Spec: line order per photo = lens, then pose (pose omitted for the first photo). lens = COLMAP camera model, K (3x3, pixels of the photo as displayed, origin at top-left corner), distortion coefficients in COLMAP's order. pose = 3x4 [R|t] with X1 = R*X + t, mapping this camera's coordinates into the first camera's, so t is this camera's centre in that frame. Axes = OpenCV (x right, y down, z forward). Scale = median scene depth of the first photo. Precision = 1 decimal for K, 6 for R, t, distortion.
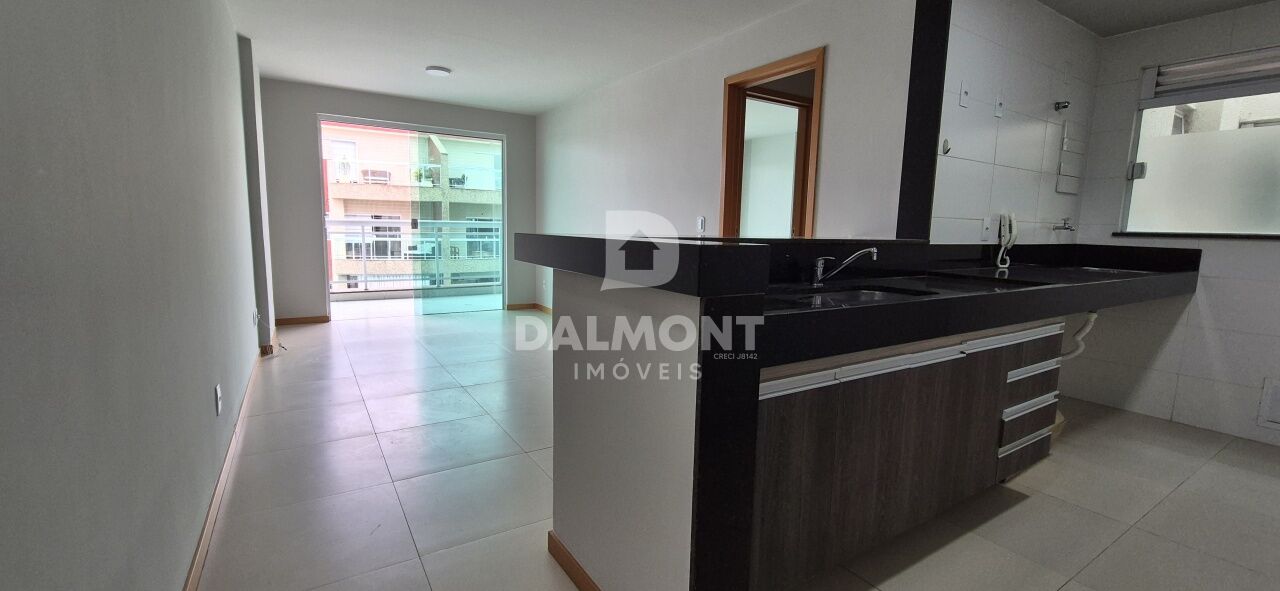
lens RADIAL K [[522.1, 0, 642.1], [0, 522.1, 291.0], [0, 0, 1]] dist [0.009324, -0.001167]
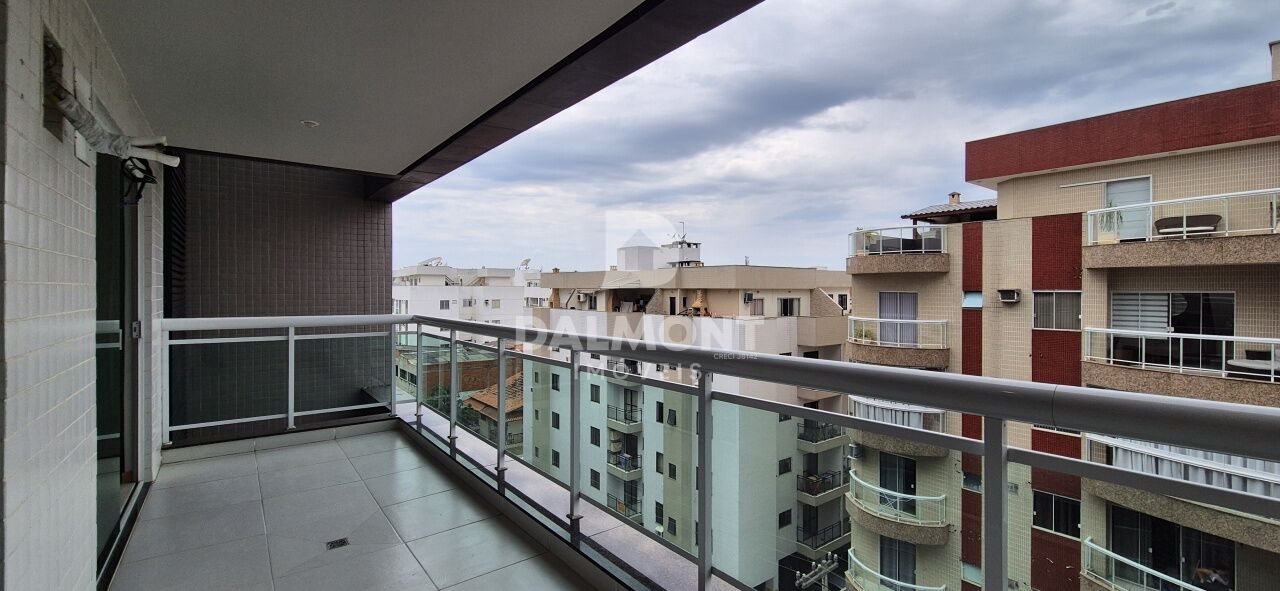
lens RADIAL K [[522.1, 0, 643.9], [0, 522.1, 288.5], [0, 0, 1]] dist [0.009324, -0.001167]
pose [[0.087205, -0.024090, -0.995899, 0.156371], [-0.120260, 0.992142, -0.034529, -0.411643], [0.988905, 0.122778, 0.083623, 2.589348]]
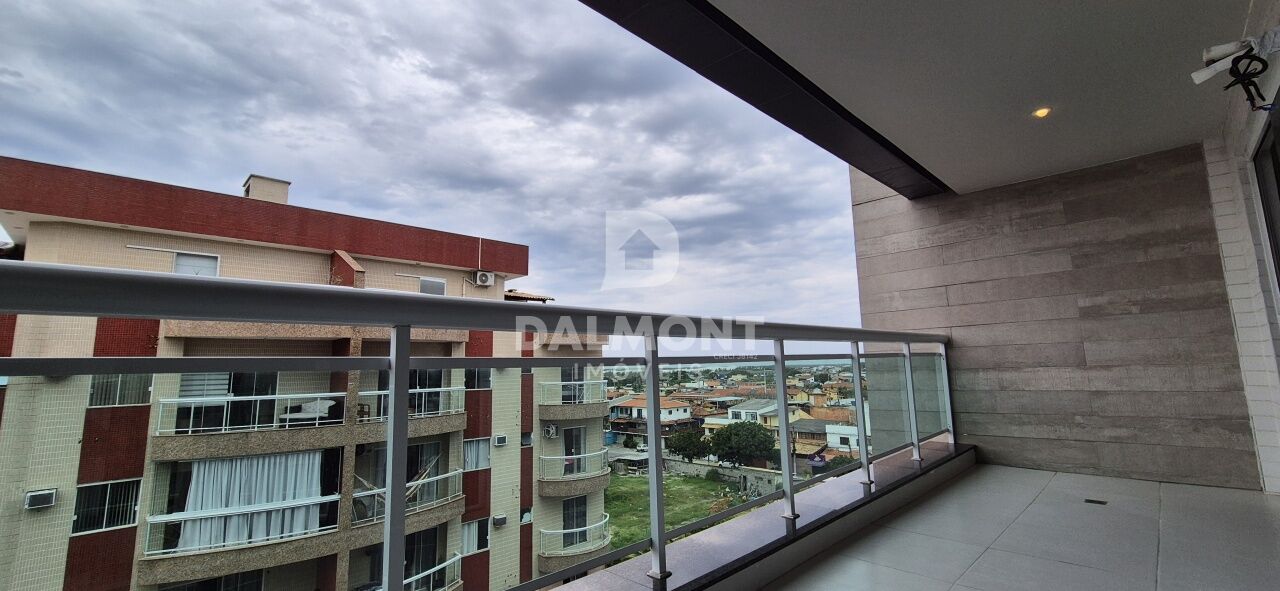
lens RADIAL K [[522.1, 0, 632.1], [0, 522.1, 290.7], [0, 0, 1]] dist [0.009324, -0.001167]
pose [[0.978822, -0.011256, 0.204403, -1.105043], [0.065290, 0.963508, -0.259595, -0.192087], [-0.194022, 0.267443, 0.943838, 1.807257]]
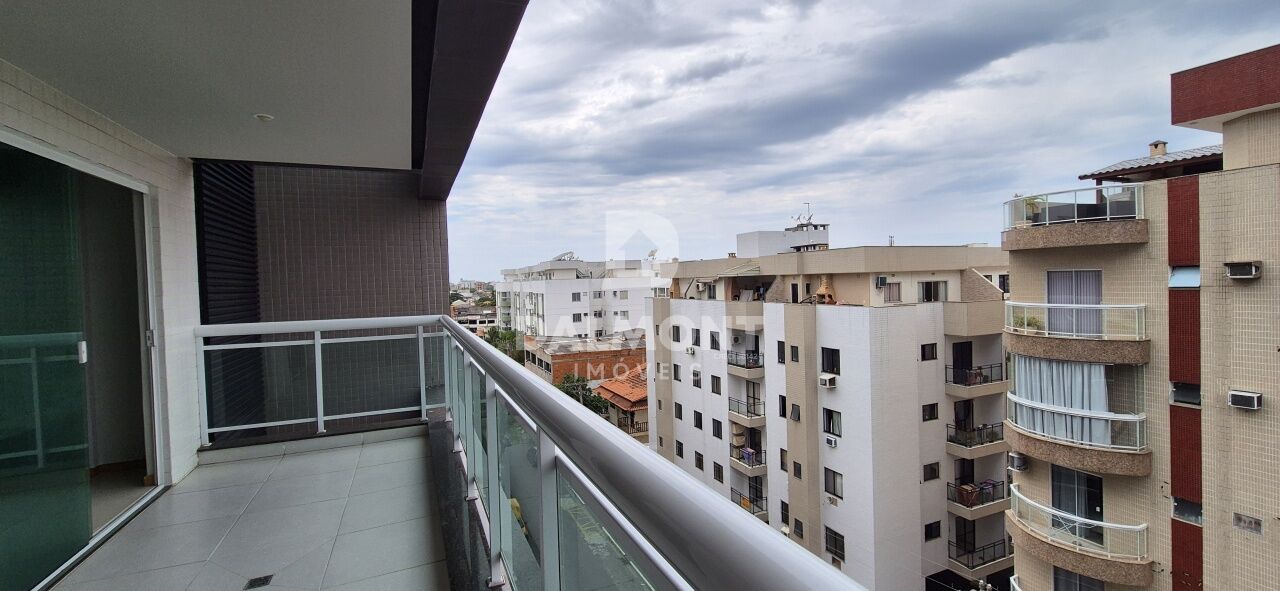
lens RADIAL K [[522.1, 0, 646.1], [0, 522.1, 287.3], [0, 0, 1]] dist [0.009324, -0.001167]
pose [[-0.160315, -0.003413, -0.987060, -0.083448], [-0.093276, 0.995571, 0.011707, -0.456111], [0.982649, 0.093946, -0.159923, 2.850075]]
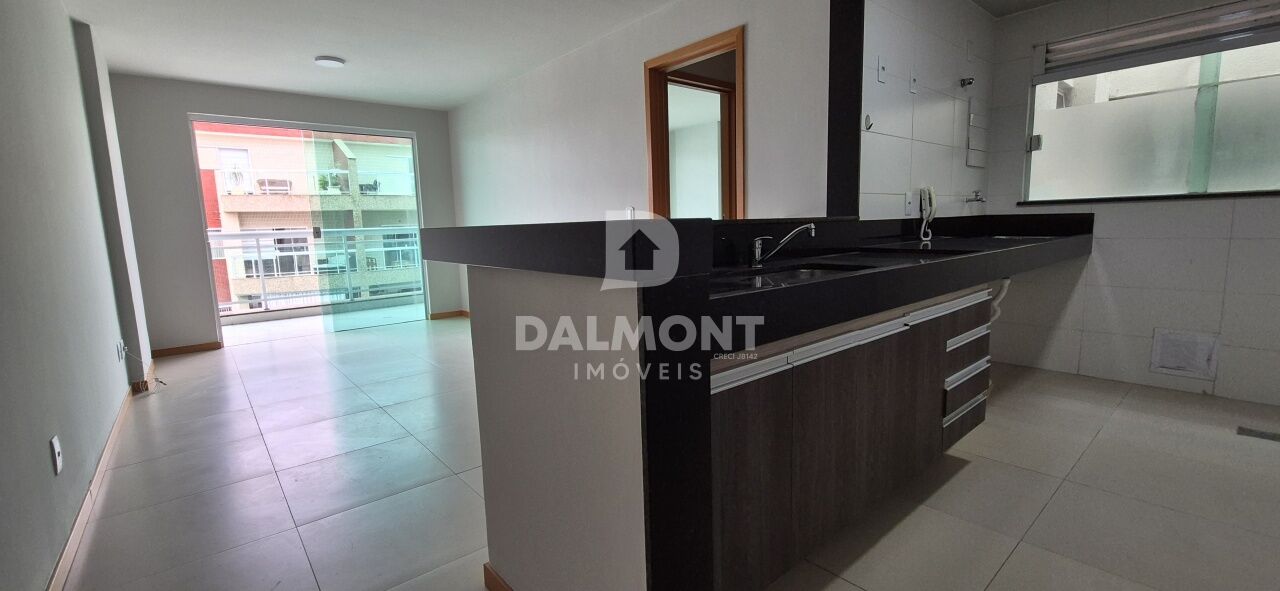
lens RADIAL K [[522.1, 0, 642.6], [0, 522.1, 290.6], [0, 0, 1]] dist [0.009324, -0.001167]
pose [[0.989514, -0.069364, 0.126692, 0.003203], [0.068926, 0.997591, 0.007847, 0.006356], [-0.126931, 0.000967, 0.991911, 0.049243]]
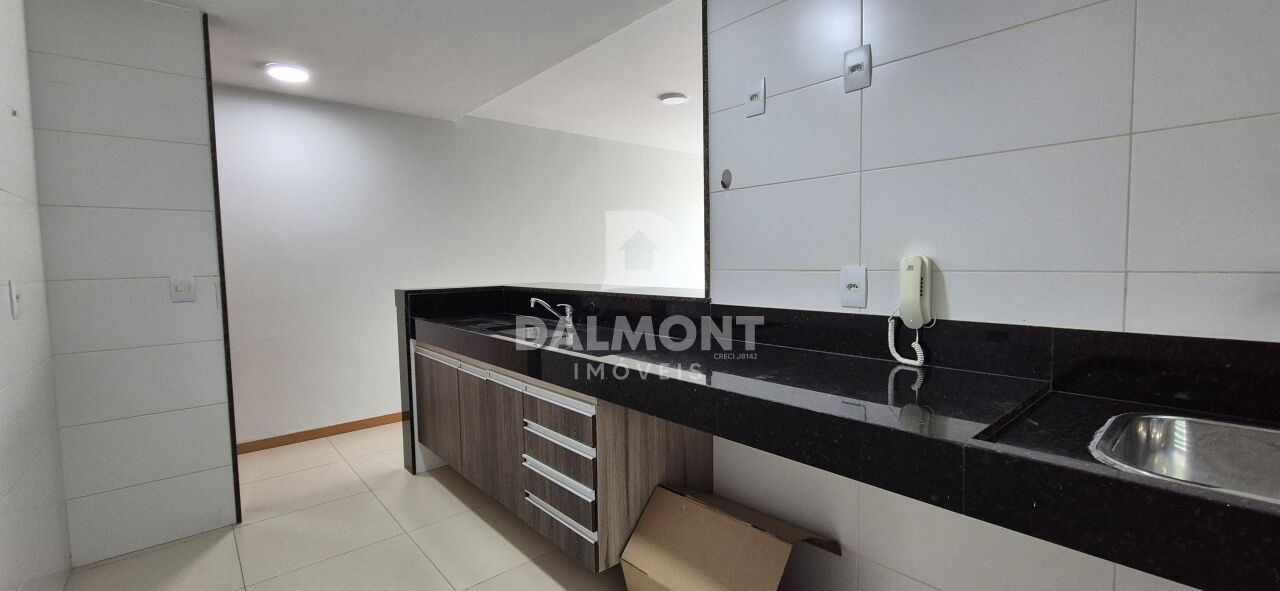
lens RADIAL K [[522.1, 0, 632.7], [0, 522.1, 300.4], [0, 0, 1]] dist [0.009324, -0.001167]
pose [[0.131631, 0.044749, -0.990288, 1.031411], [-0.103166, 0.994174, 0.031212, -0.085152], [0.985916, 0.098055, 0.135480, 0.604078]]
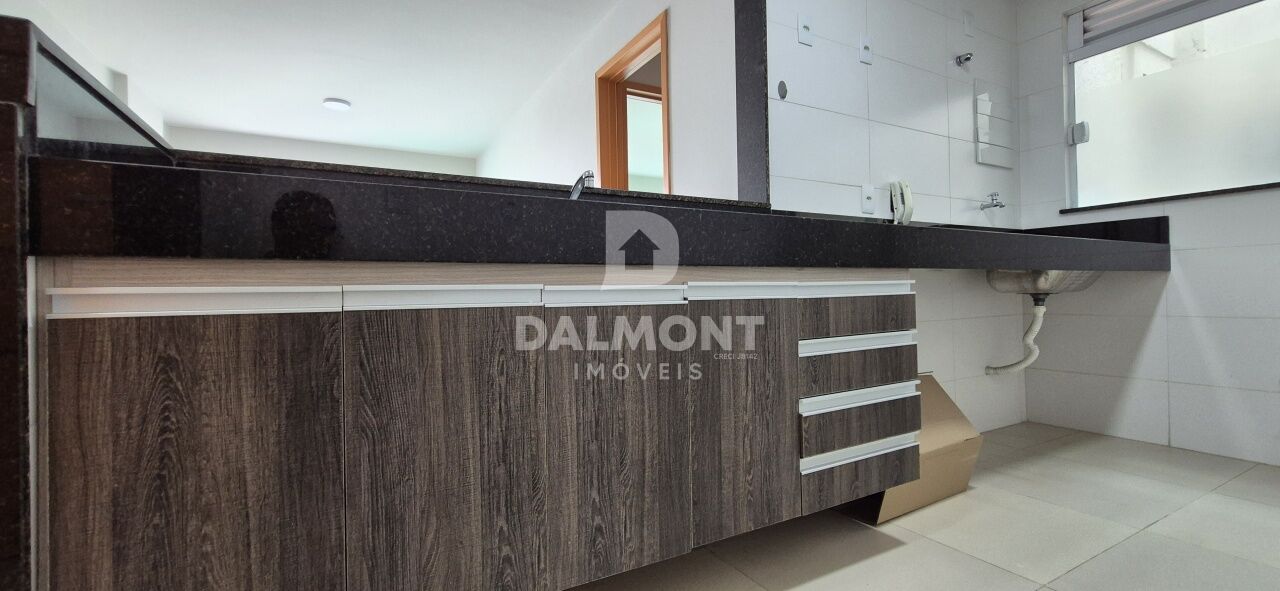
lens RADIAL K [[522.1, 0, 639.5], [0, 522.1, 289.6], [0, 0, 1]] dist [0.009324, -0.001167]
pose [[0.996796, -0.043042, -0.067415, 0.310032], [0.033611, 0.990240, -0.135256, 0.099799], [0.072578, 0.132557, 0.988515, 0.178512]]
